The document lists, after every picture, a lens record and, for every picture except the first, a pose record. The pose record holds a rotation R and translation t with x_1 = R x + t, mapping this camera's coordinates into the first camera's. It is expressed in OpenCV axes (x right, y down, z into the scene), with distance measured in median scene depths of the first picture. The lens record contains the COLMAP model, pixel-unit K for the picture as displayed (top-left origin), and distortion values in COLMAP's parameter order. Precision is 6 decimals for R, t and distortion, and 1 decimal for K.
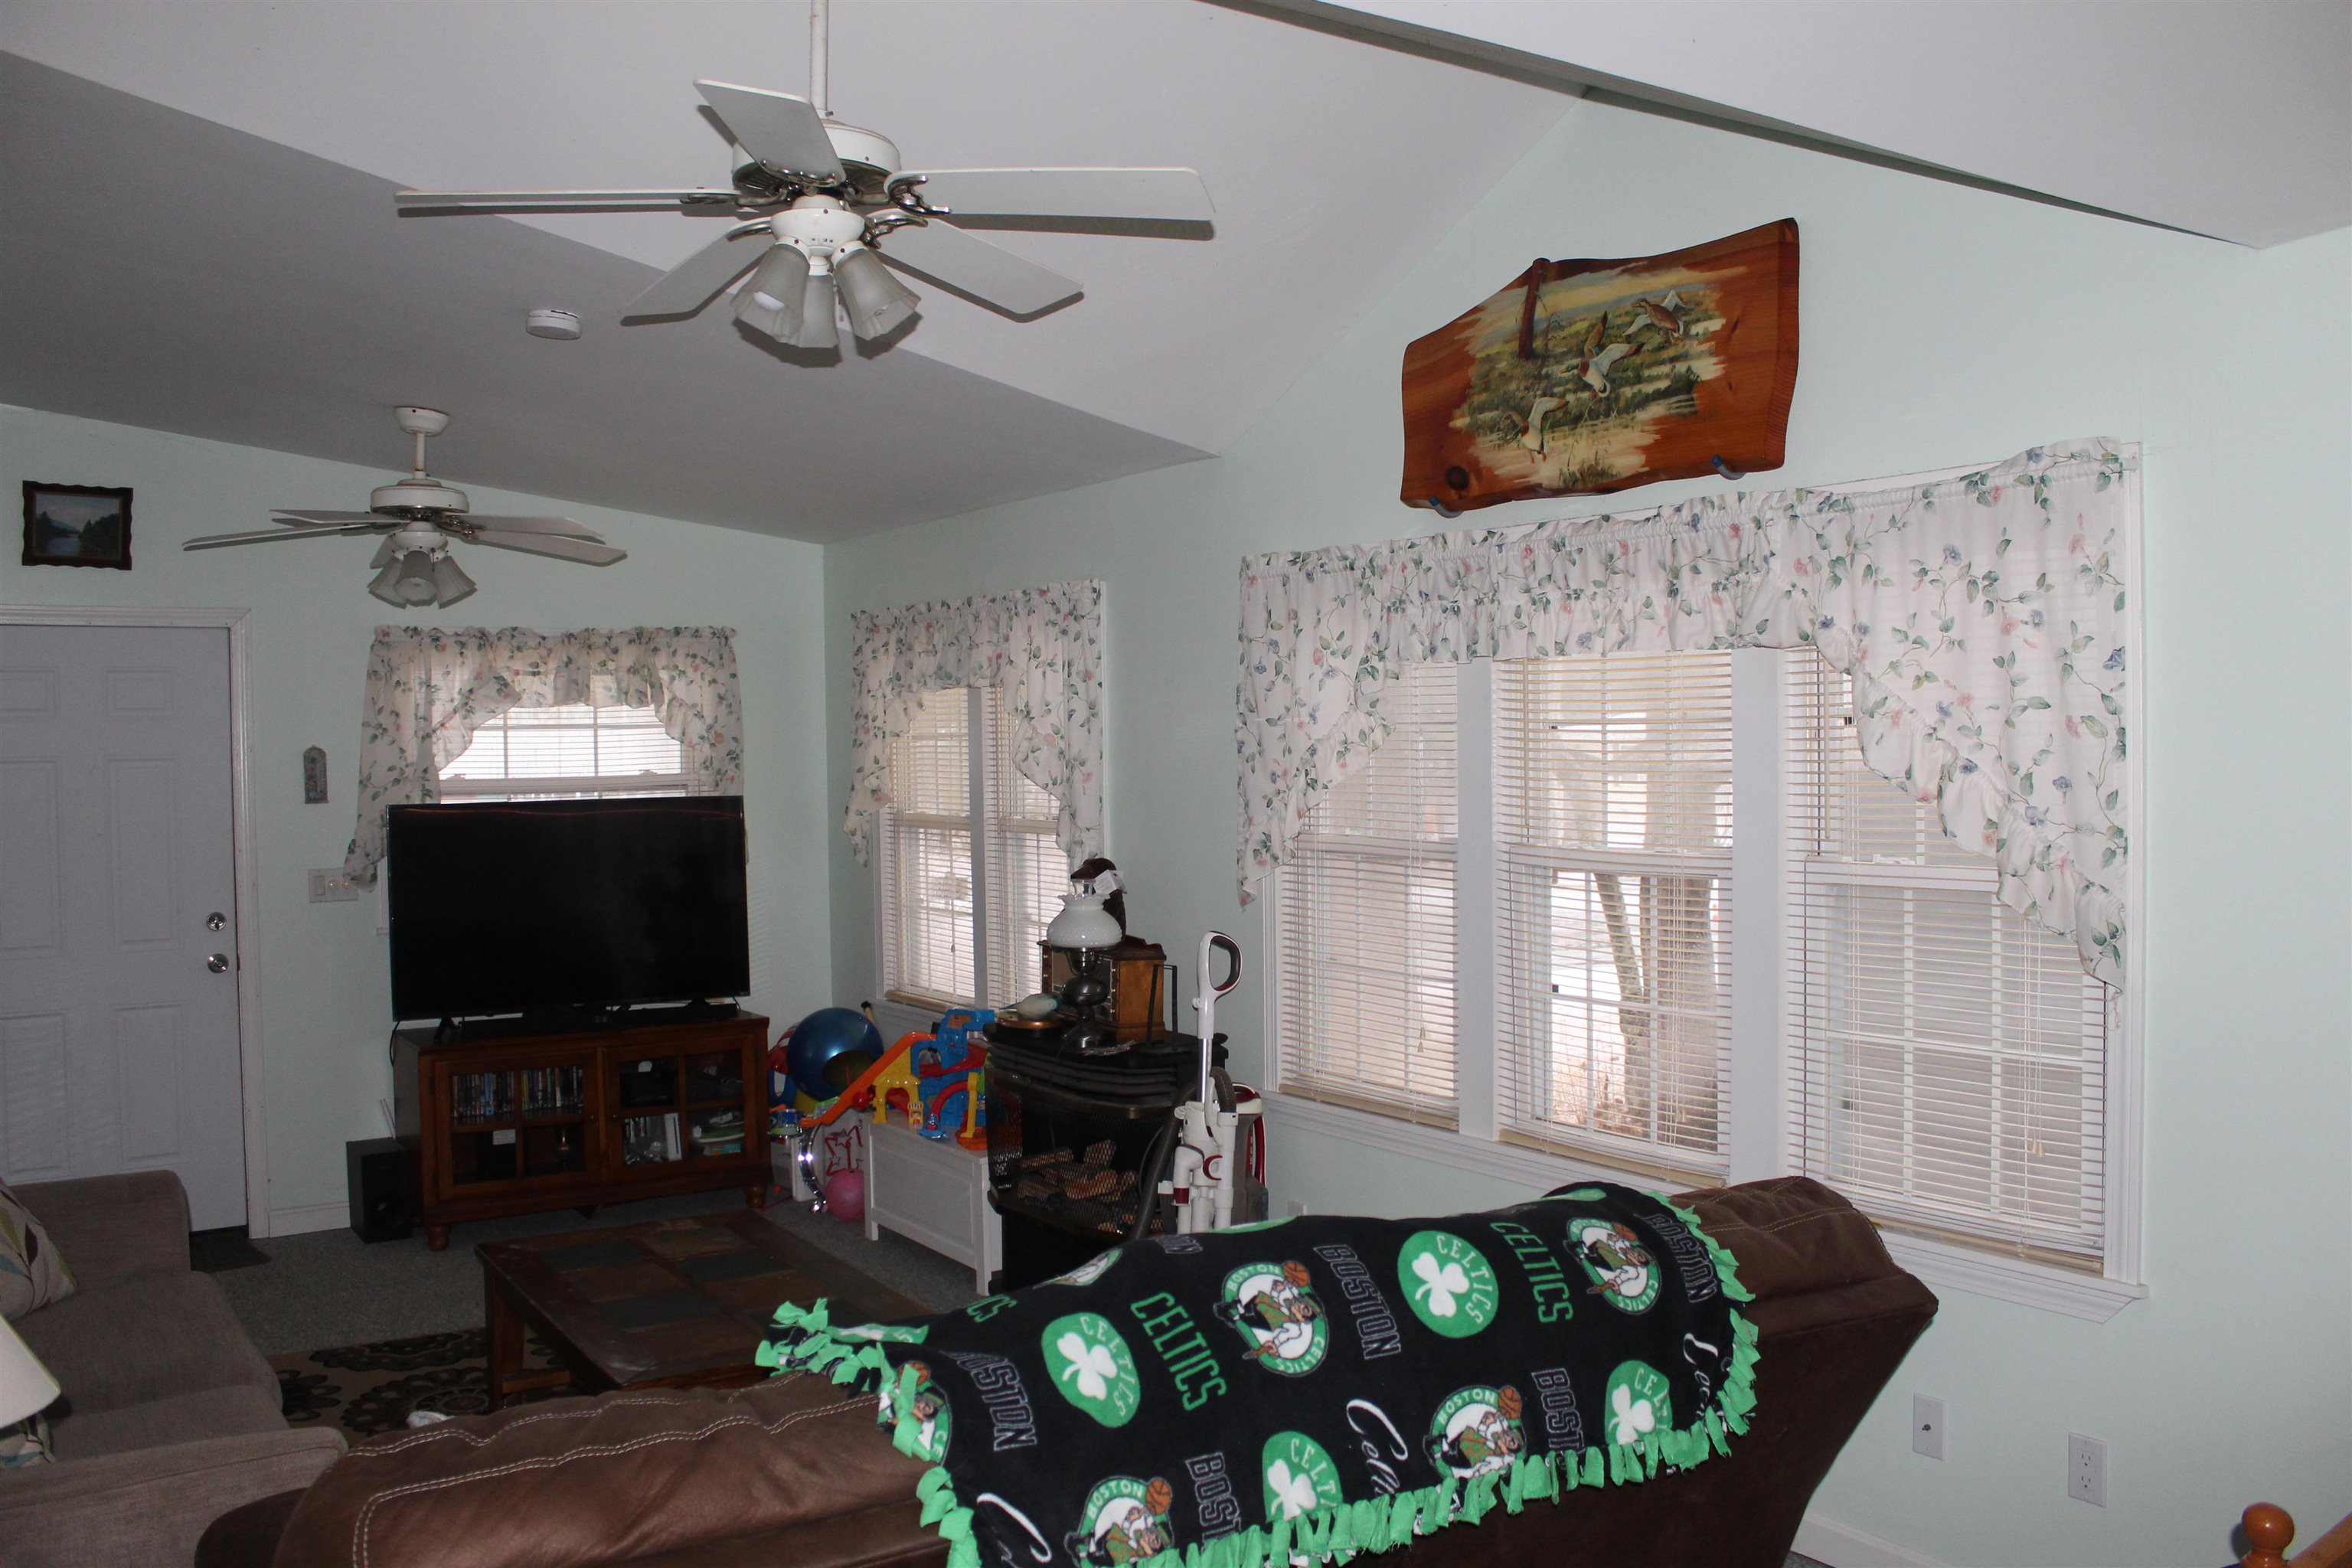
lens RADIAL K [[1951.1, 0, 1190.4], [0, 1951.1, 792.3], [0, 0, 1]] dist [-0.160981, 0.140389]
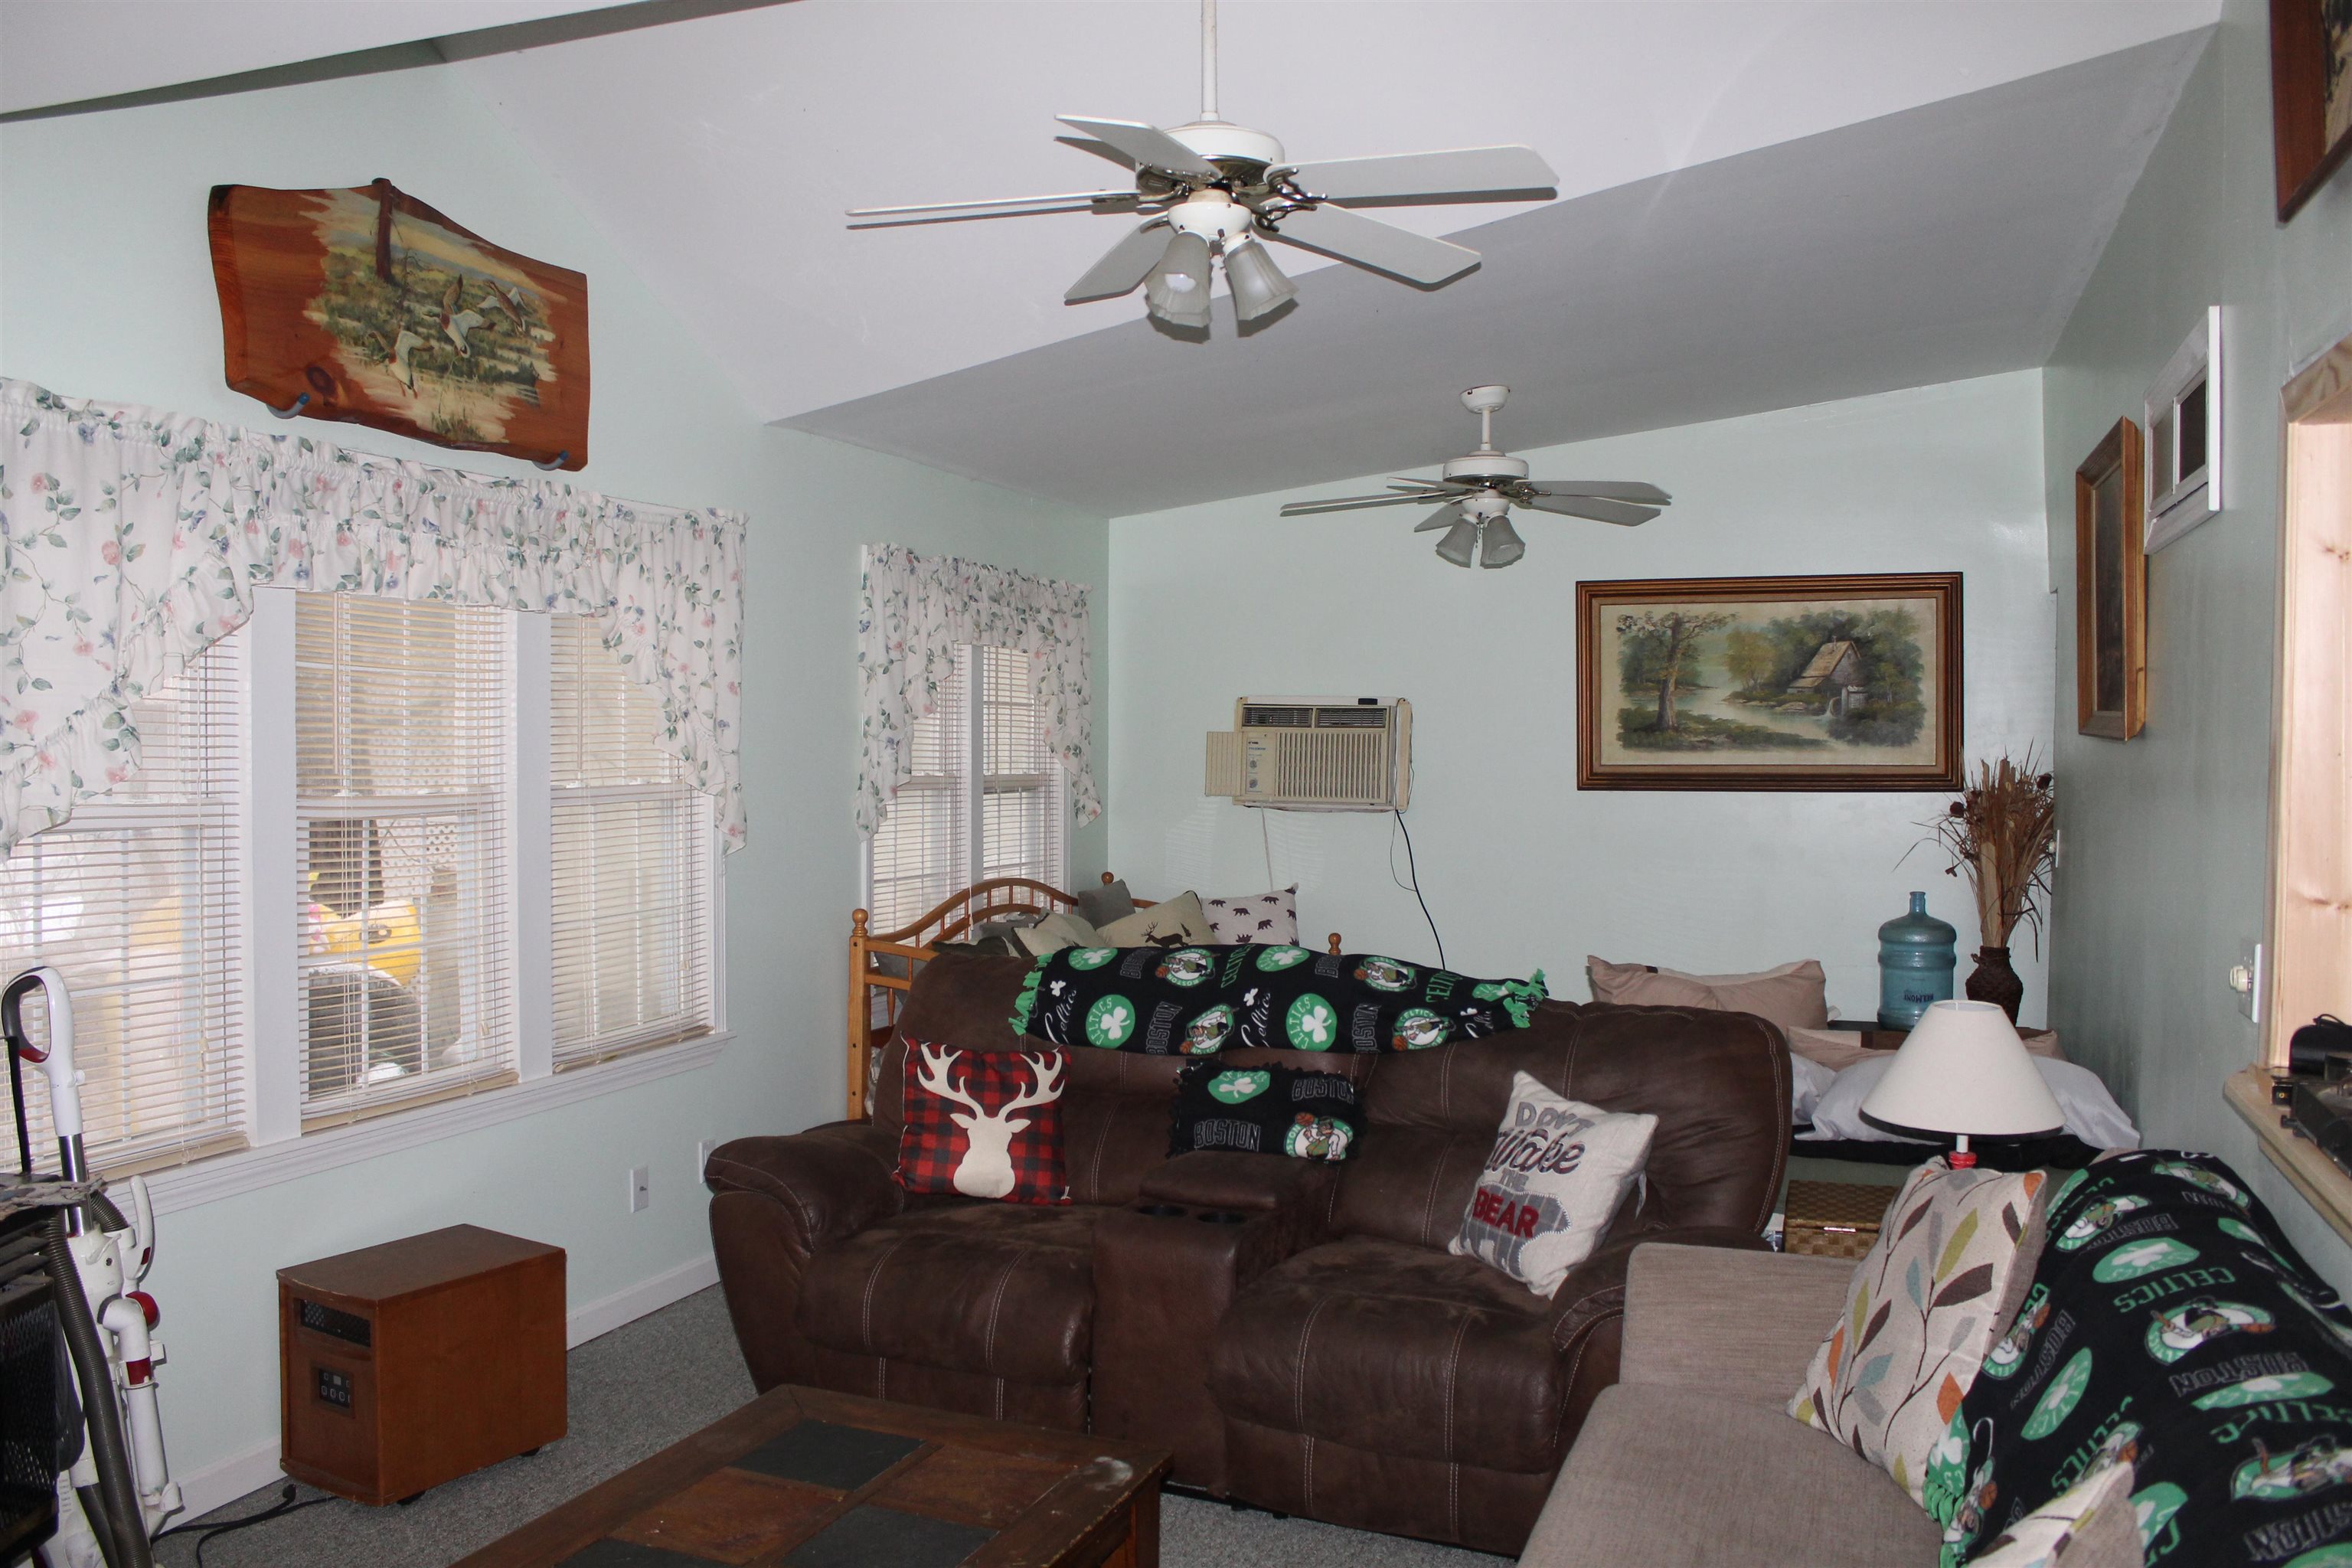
lens RADIAL K [[1951.1, 0, 1156.0], [0, 1951.1, 783.7], [0, 0, 1]] dist [-0.160981, 0.140389]
pose [[-0.569403, -0.018798, 0.821843, -1.002022], [0.016620, 0.999271, 0.034371, -0.004357], [-0.821890, 0.033230, -0.568676, 1.514673]]
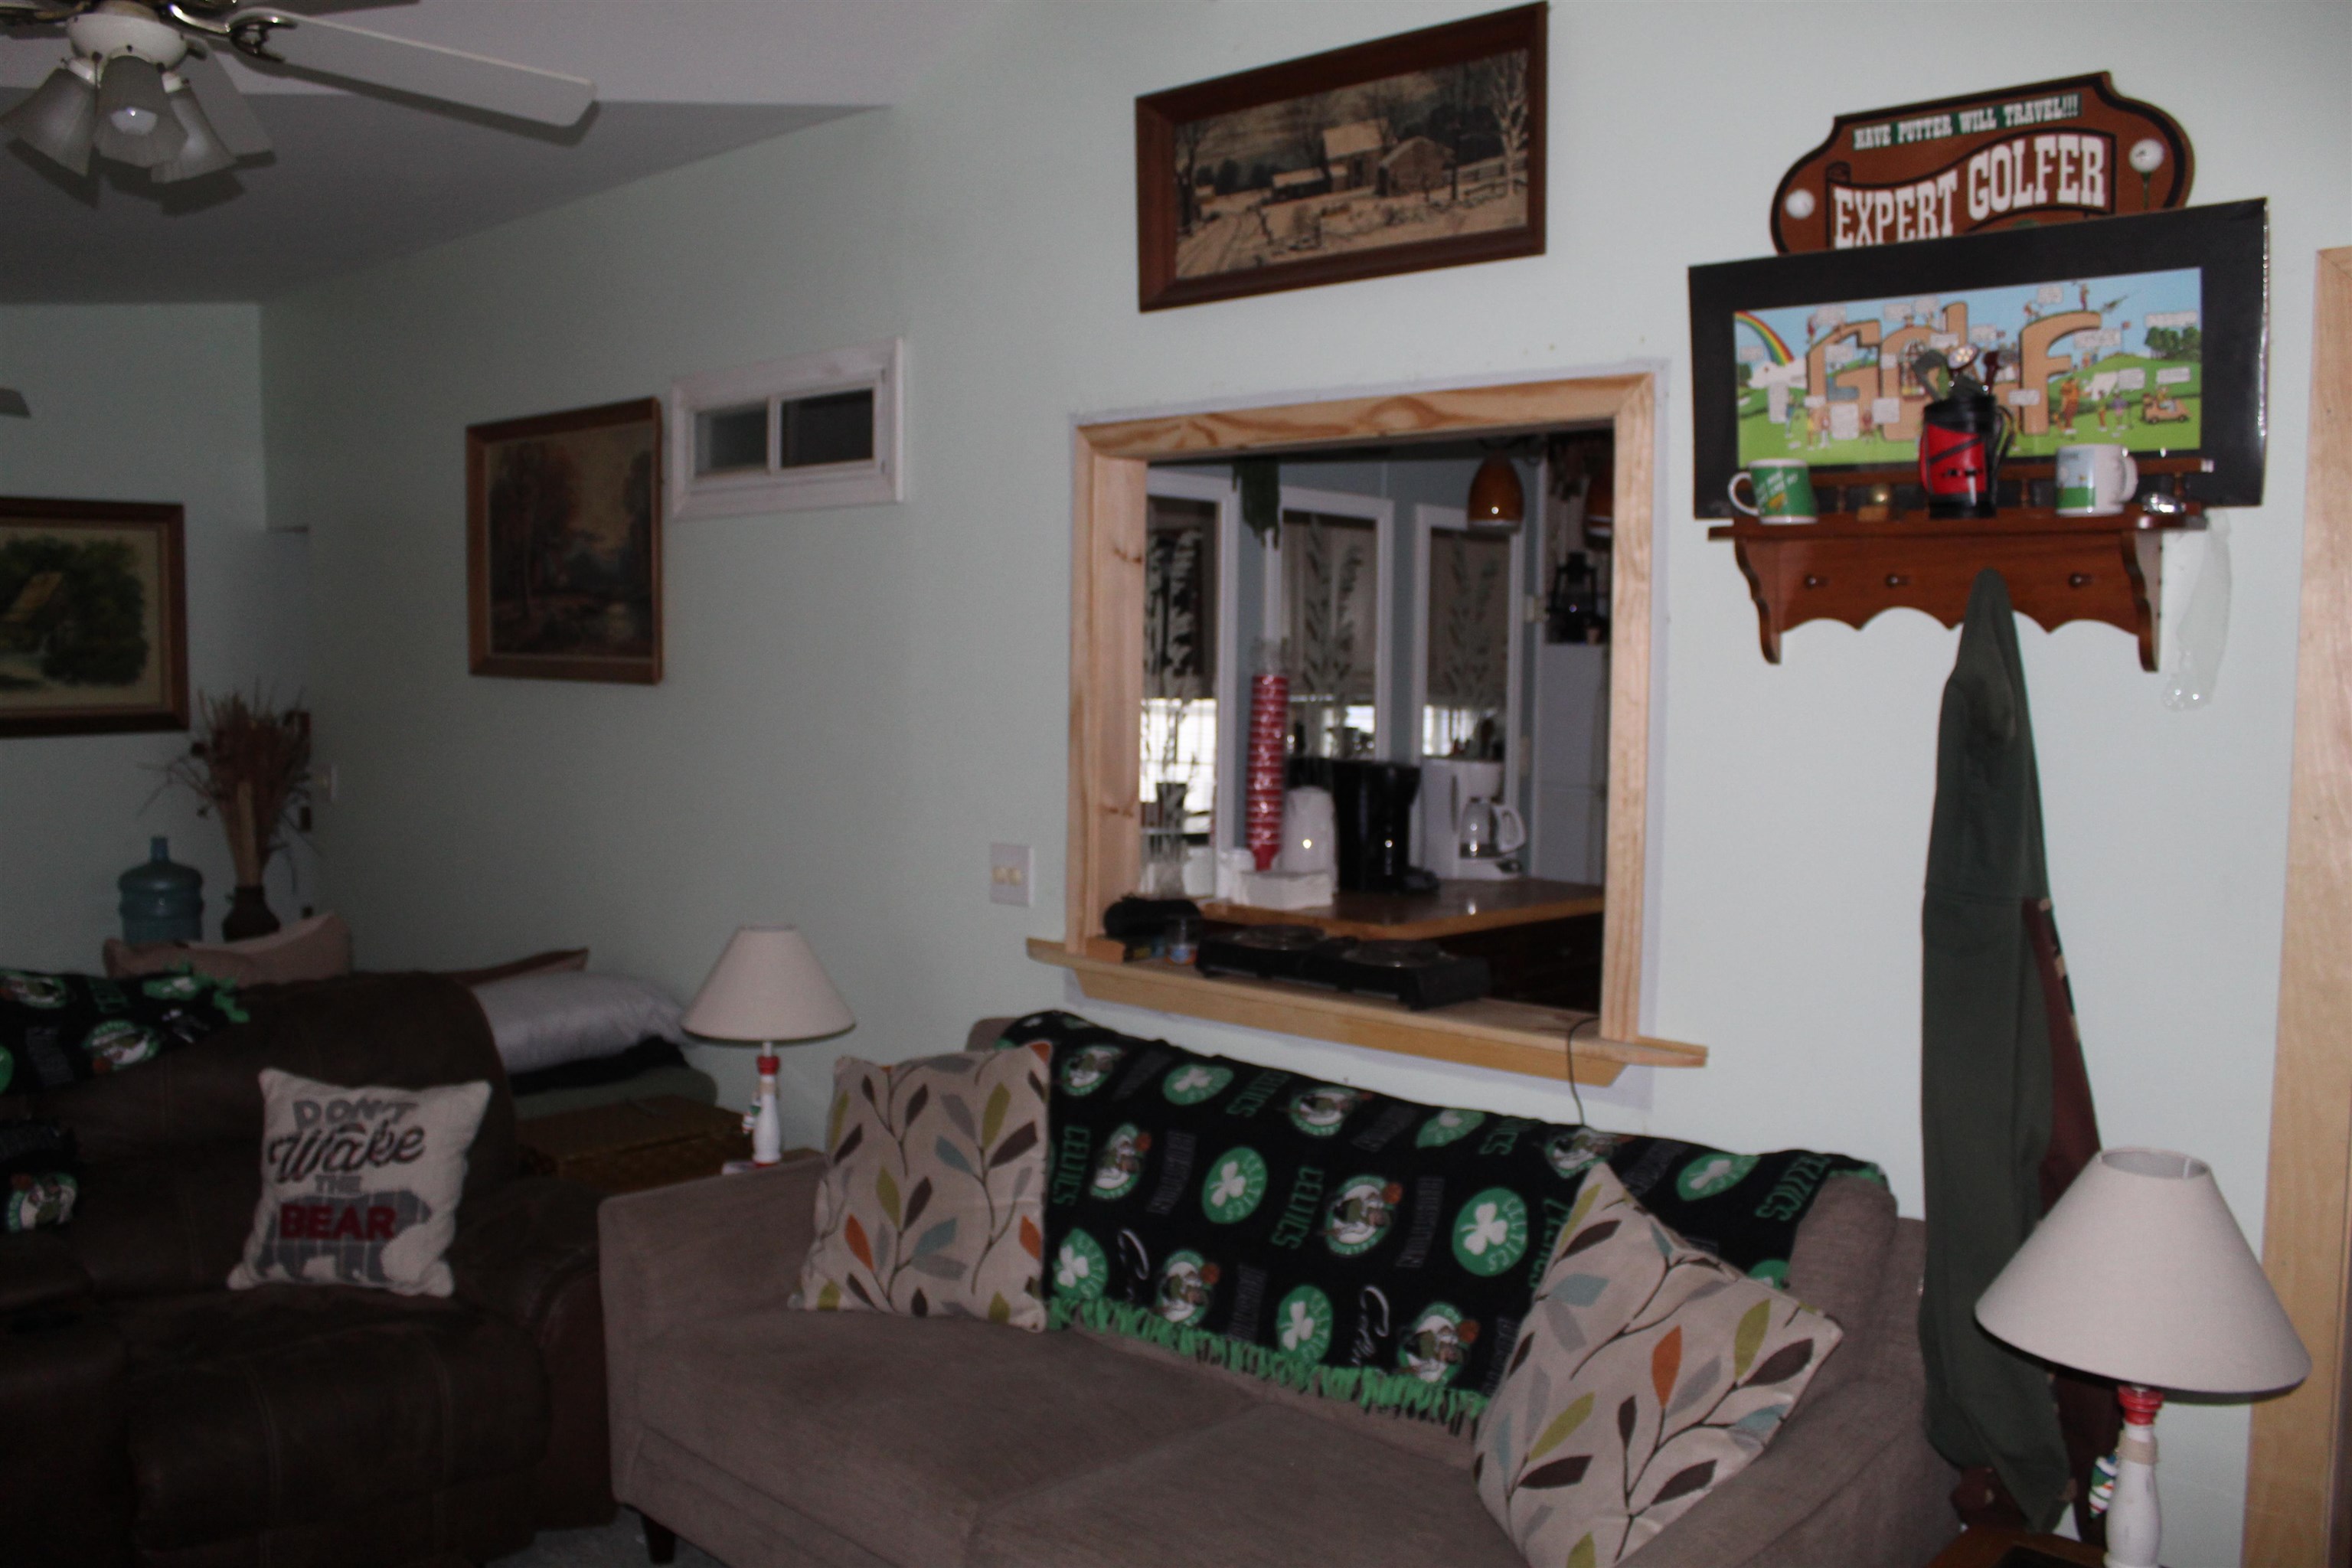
lens RADIAL K [[1951.1, 0, 1174.4], [0, 1951.1, 777.6], [0, 0, 1]] dist [-0.160981, 0.140389]
pose [[-0.978088, 0.012800, -0.207799, -0.433145], [-0.005099, 0.996336, 0.085372, -0.034474], [0.208131, 0.084561, -0.974439, 1.763863]]
